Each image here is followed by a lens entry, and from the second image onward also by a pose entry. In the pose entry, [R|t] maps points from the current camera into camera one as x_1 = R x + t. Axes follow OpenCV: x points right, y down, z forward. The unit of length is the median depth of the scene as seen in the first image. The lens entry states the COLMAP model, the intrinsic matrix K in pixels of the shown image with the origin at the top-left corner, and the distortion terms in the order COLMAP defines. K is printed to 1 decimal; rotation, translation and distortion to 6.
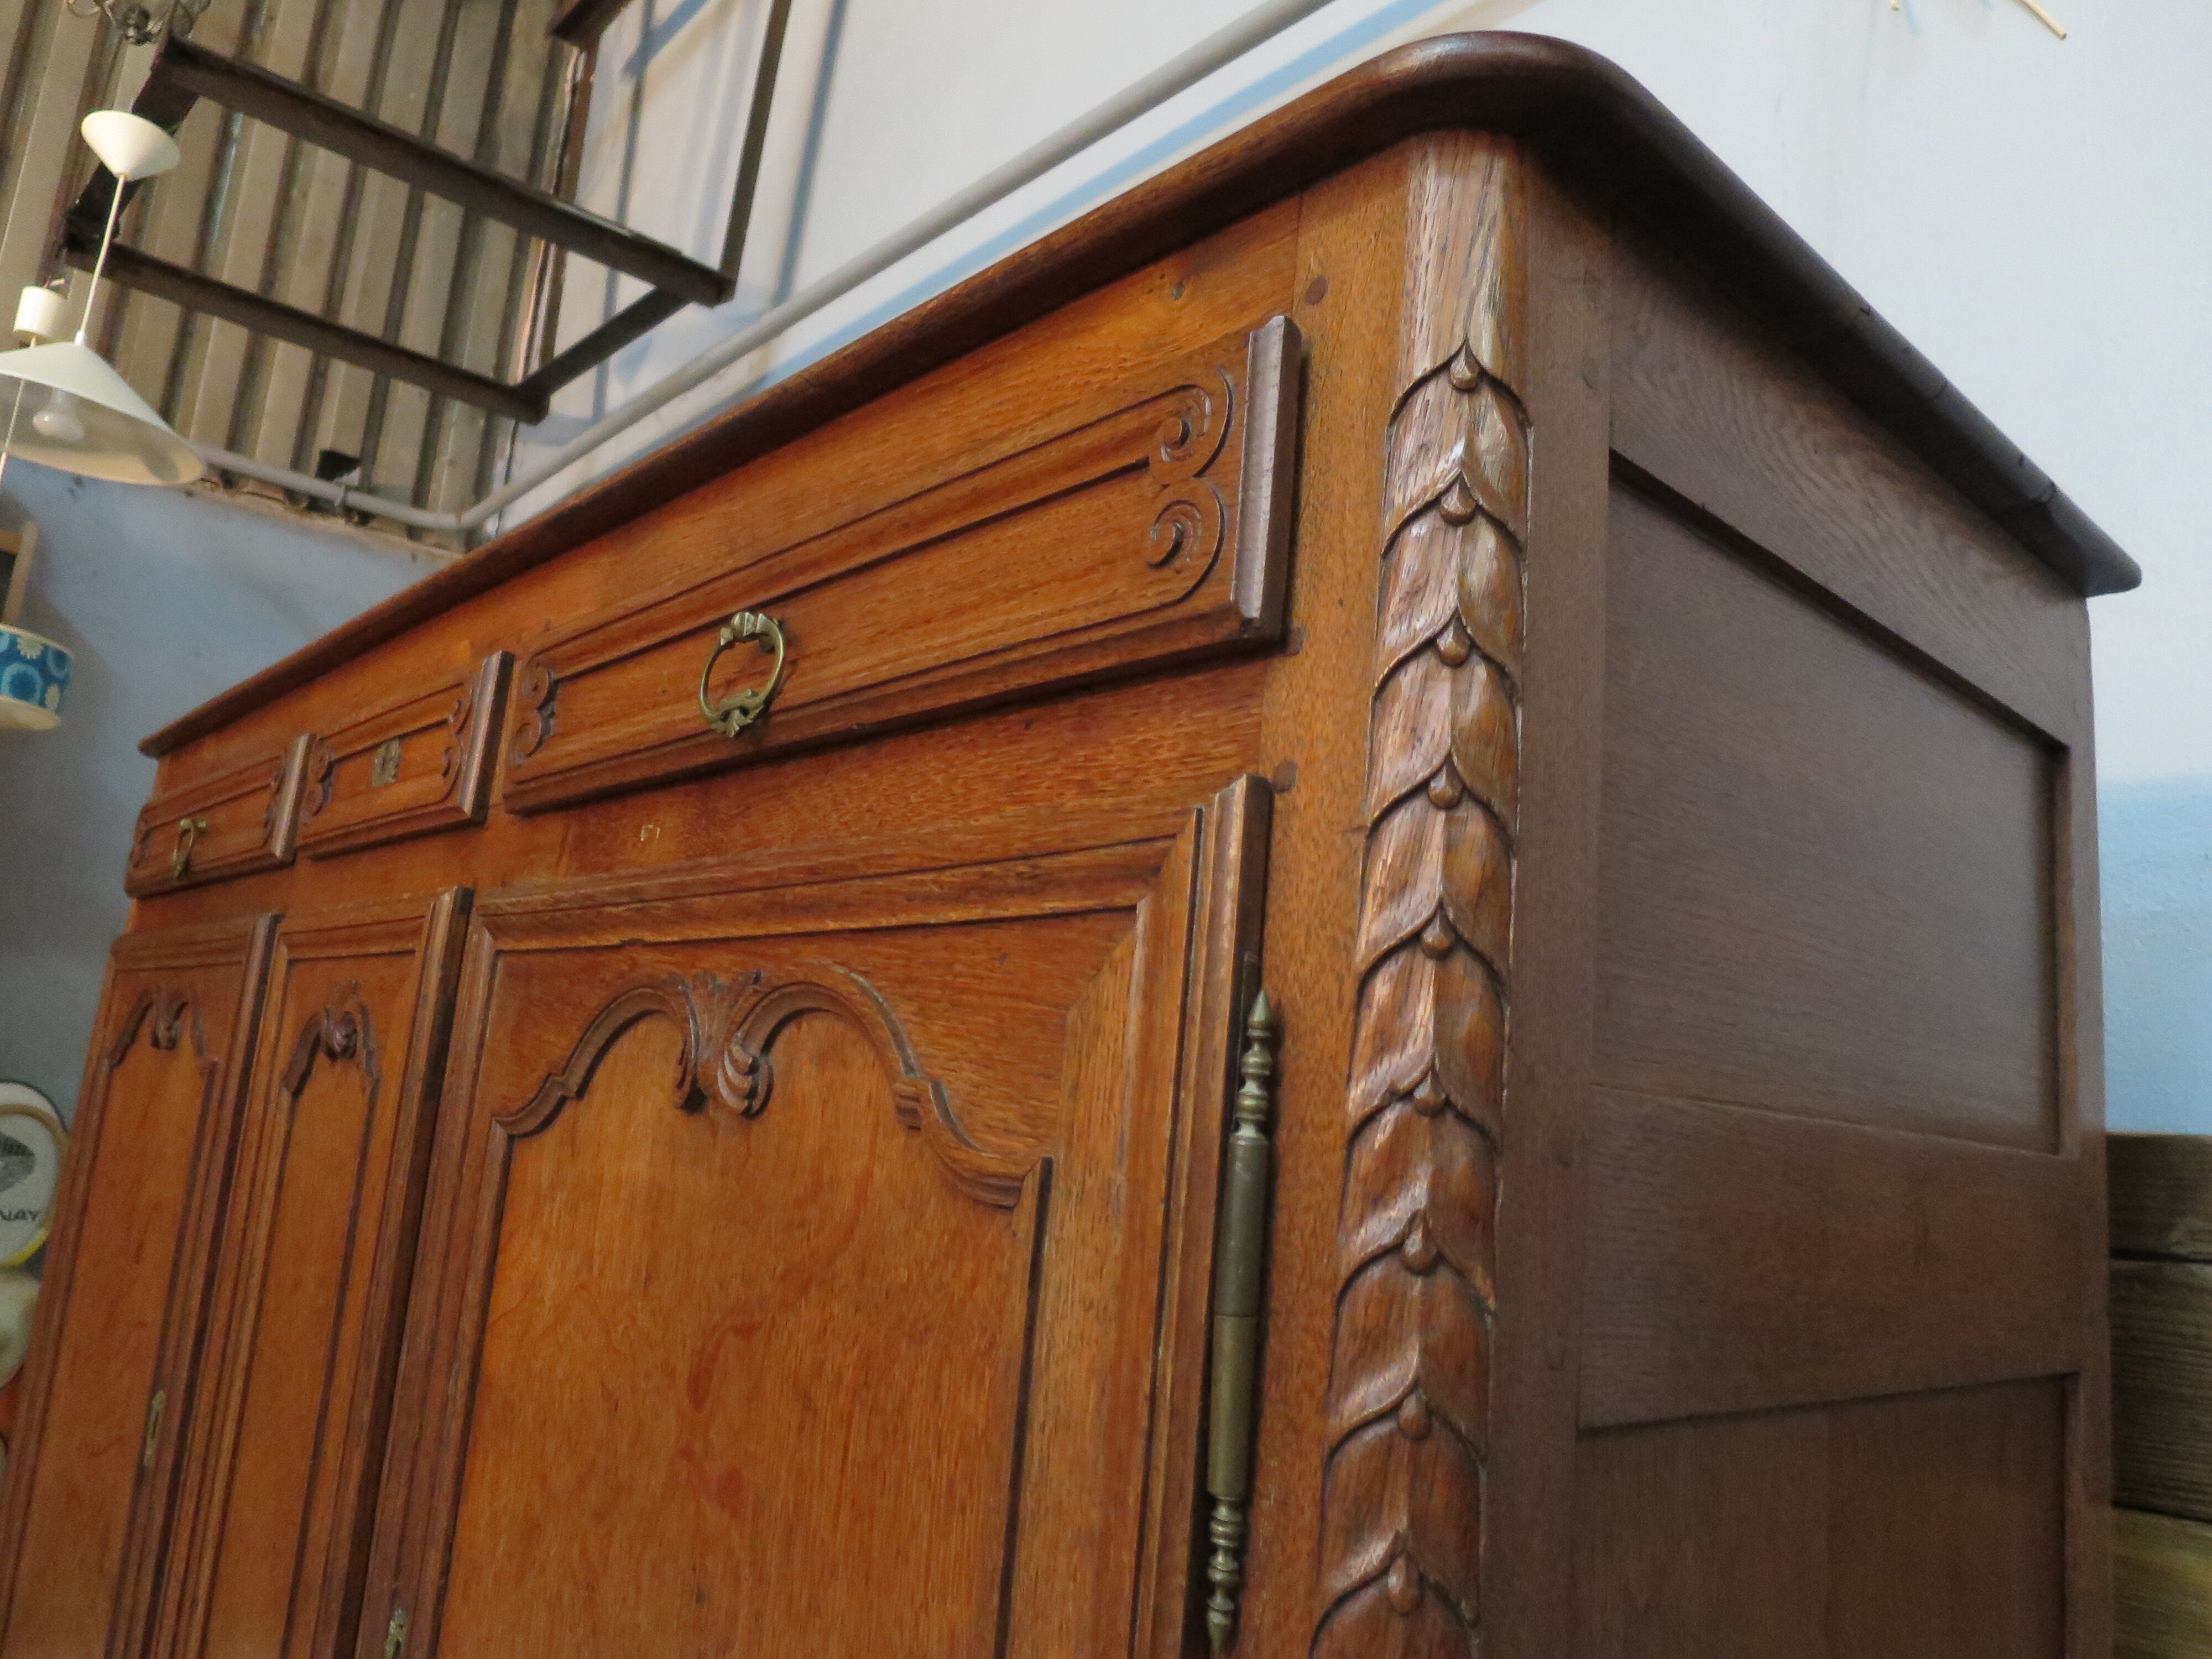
lens RADIAL K [[1598.5, 0, 1116.7], [0, 1598.5, 826.0], [0, 0, 1]] dist [-0.054321, 0.022598]
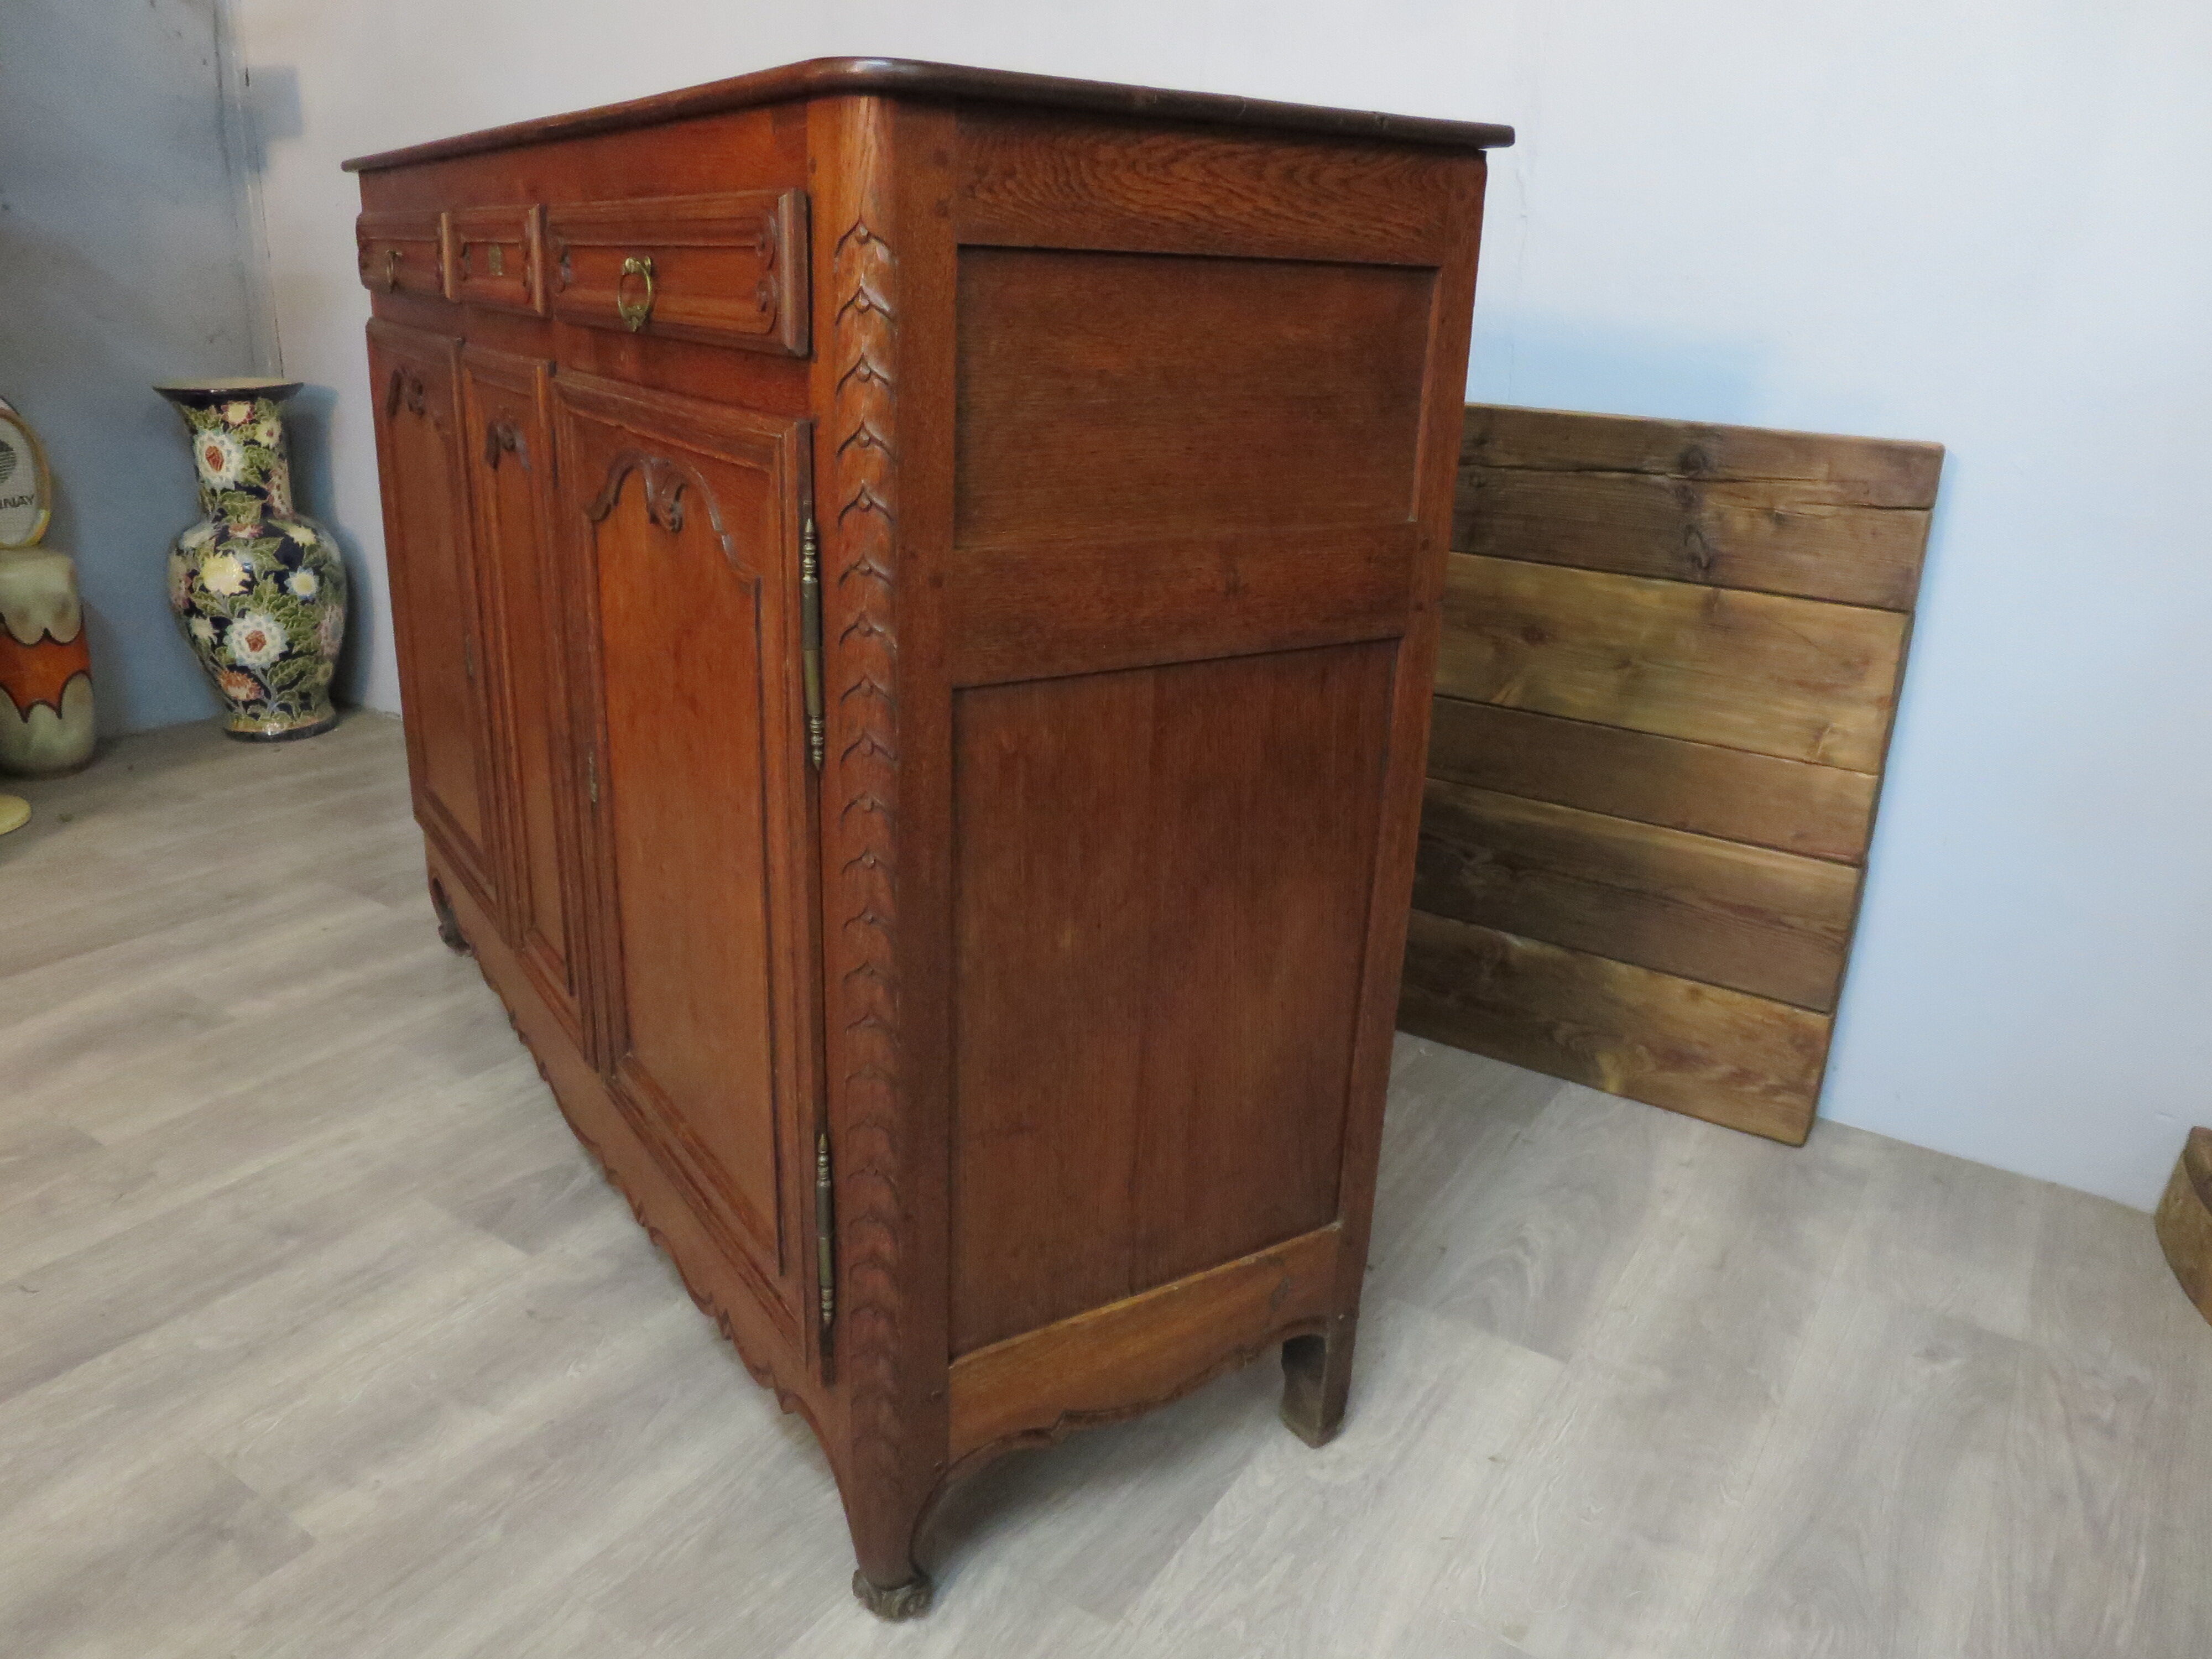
lens RADIAL K [[1598.5, 0, 1116.7], [0, 1598.5, 826.0], [0, 0, 1]] dist [-0.054321, 0.022598]
pose [[0.985978, 0.005687, -0.166776, 0.672732], [0.077921, 0.868080, 0.490271, -0.448085], [0.147562, -0.496392, 0.855465, -0.848851]]
